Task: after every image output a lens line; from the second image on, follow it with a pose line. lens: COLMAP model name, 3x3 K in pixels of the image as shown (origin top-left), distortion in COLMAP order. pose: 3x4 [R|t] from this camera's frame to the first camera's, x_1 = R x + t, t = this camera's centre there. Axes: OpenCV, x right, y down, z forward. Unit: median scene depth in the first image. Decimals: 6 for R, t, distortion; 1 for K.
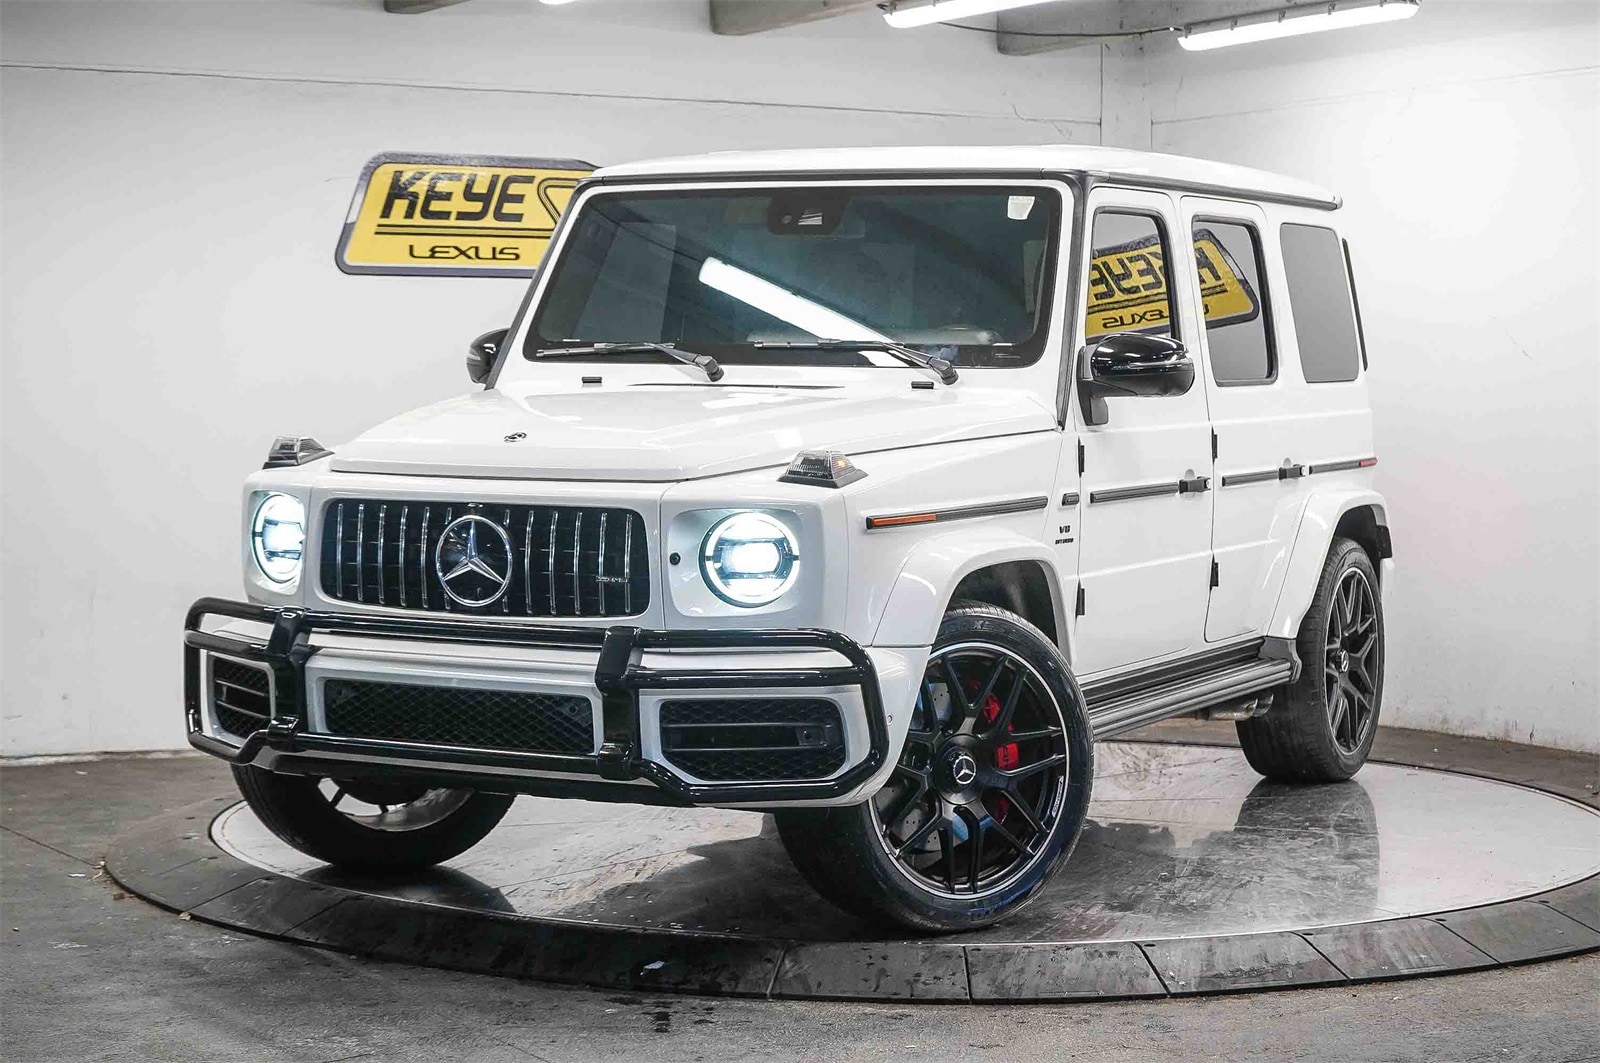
lens RADIAL K [[3209.0, 0, 800.0], [0, 3209.0, 531.5], [0, 0, 1]] dist [-0.236683, 0.213947]
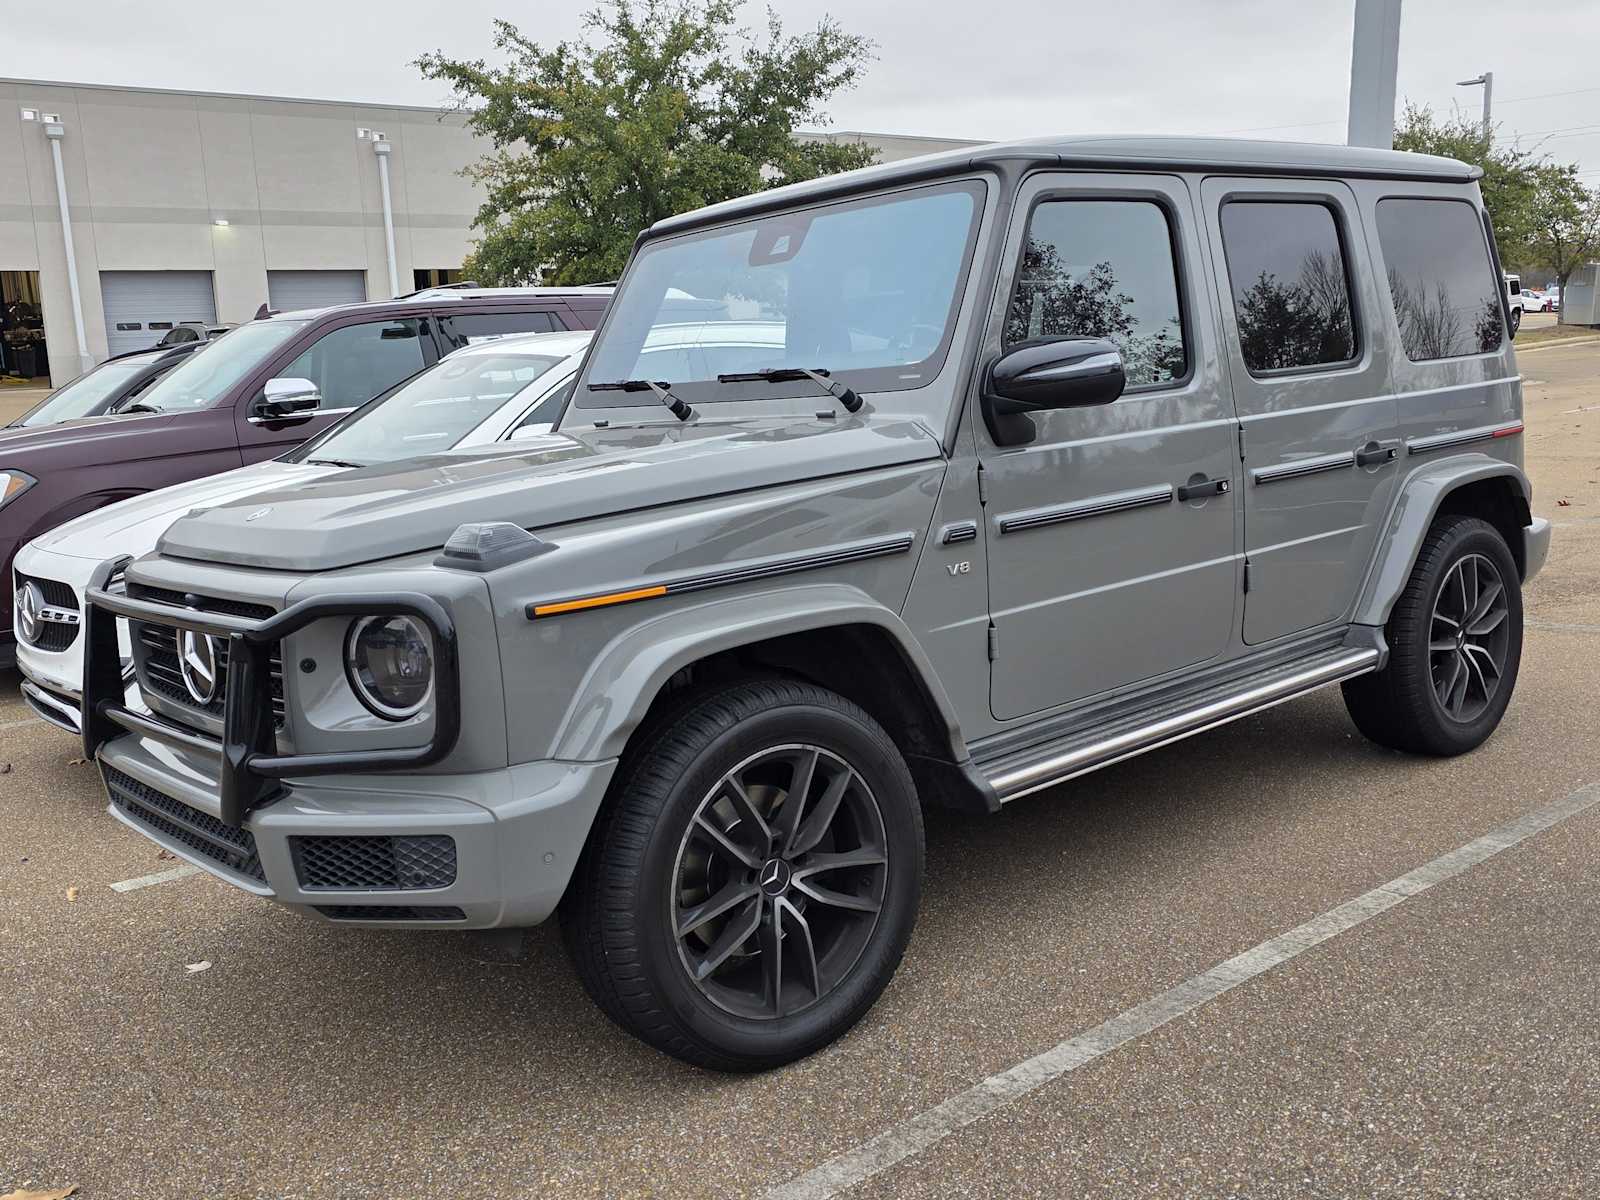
lens RADIAL K [[1486.2, 0, 800.0], [0, 1486.2, 600.0], [0, 0, 1]] dist [0.032810, 0.006628]
pose [[0.920222, -0.019261, -0.390922, 0.182527], [0.059373, 0.994099, 0.090782, -0.028862], [0.386867, -0.106750, 0.915936, 0.545938]]
